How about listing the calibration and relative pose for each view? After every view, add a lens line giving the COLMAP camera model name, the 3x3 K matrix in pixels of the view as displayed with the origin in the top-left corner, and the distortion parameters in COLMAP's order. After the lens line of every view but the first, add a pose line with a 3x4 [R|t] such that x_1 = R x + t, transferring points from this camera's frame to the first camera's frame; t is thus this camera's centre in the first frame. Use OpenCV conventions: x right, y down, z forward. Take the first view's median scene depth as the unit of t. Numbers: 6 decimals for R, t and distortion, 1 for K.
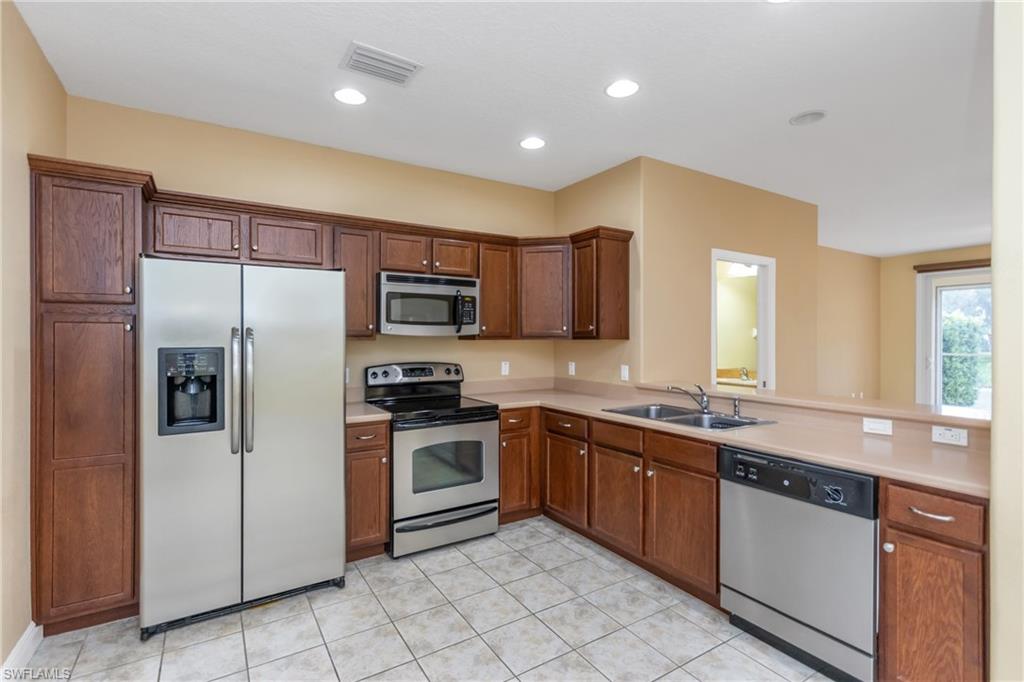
lens RADIAL K [[480.8, 0, 502.5], [0, 480.8, 337.6], [0, 0, 1]] dist [0.007710, -0.002458]
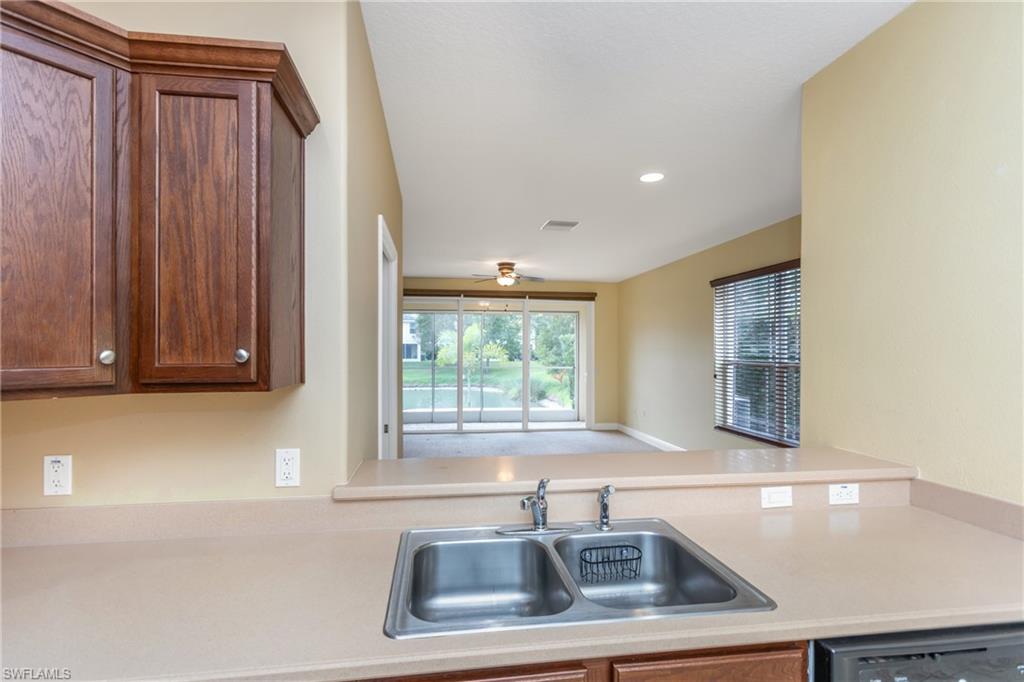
lens RADIAL K [[480.8, 0, 507.7], [0, 480.8, 345.0], [0, 0, 1]] dist [0.007710, -0.002458]
pose [[0.420725, 0.008578, 0.907148, -0.034667], [0.001779, 0.999946, -0.010281, -0.028010], [-0.907187, 0.005940, 0.420687, 0.842083]]
